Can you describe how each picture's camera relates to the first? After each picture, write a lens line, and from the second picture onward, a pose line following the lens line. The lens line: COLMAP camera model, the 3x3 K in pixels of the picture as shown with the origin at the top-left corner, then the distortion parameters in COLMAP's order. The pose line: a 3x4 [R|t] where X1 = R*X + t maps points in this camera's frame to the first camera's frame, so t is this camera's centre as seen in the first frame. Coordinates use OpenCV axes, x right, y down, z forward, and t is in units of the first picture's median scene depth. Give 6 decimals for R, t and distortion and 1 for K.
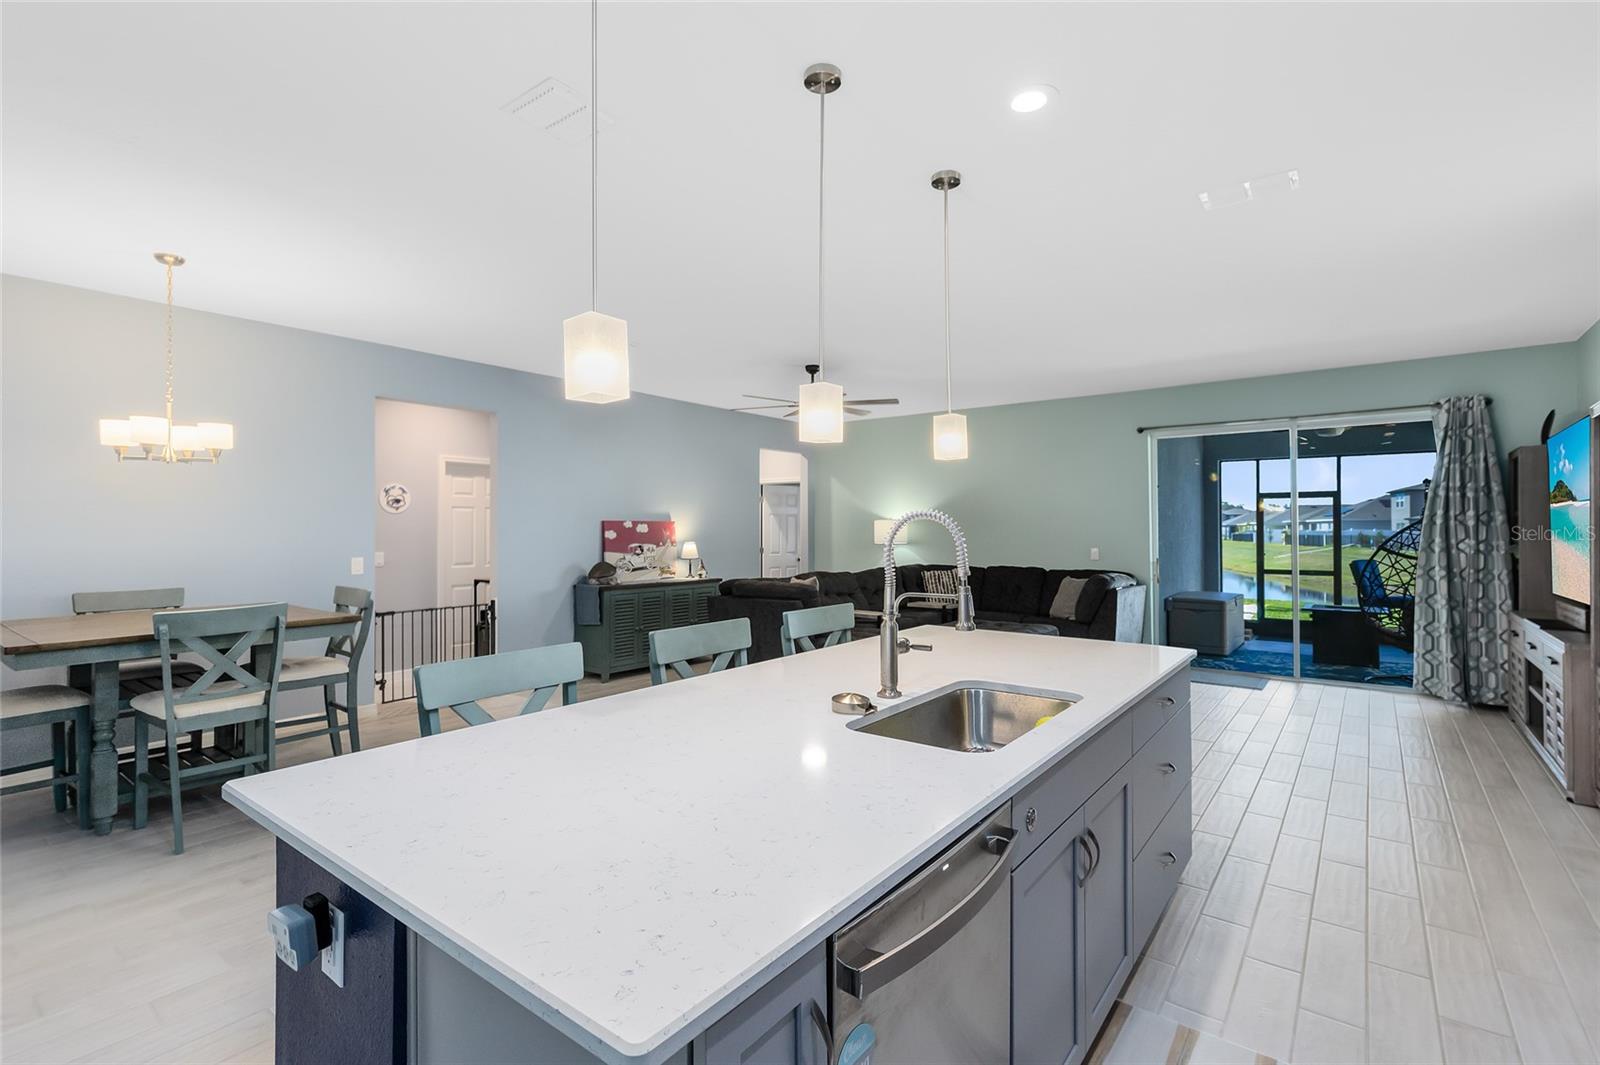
lens RADIAL K [[724.0, 0, 808.7], [0, 724.0, 529.4], [0, 0, 1]] dist [0.003547, -0.000852]
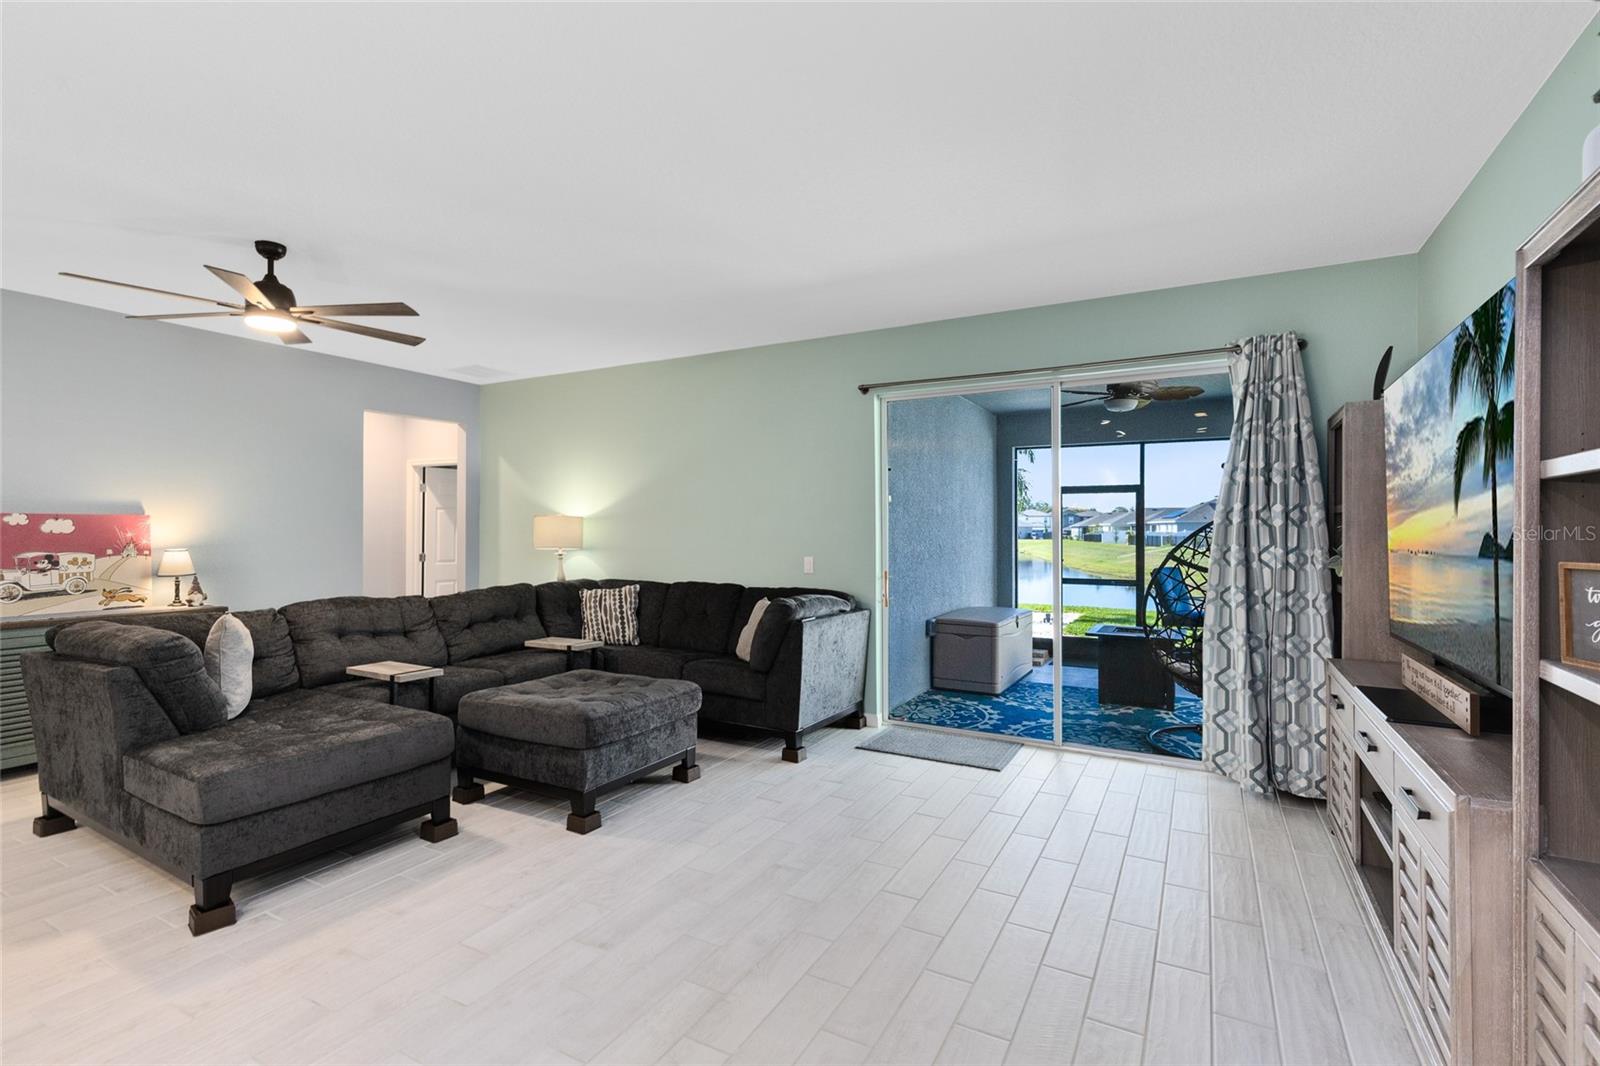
lens RADIAL K [[724.0, 0, 805.8], [0, 724.0, 533.9], [0, 0, 1]] dist [0.003547, -0.000852]
pose [[0.987773, 0.001837, 0.155891, 0.326652], [-0.002820, 0.999978, 0.006084, -0.000909], [-0.155877, -0.006449, 0.987755, 0.351706]]
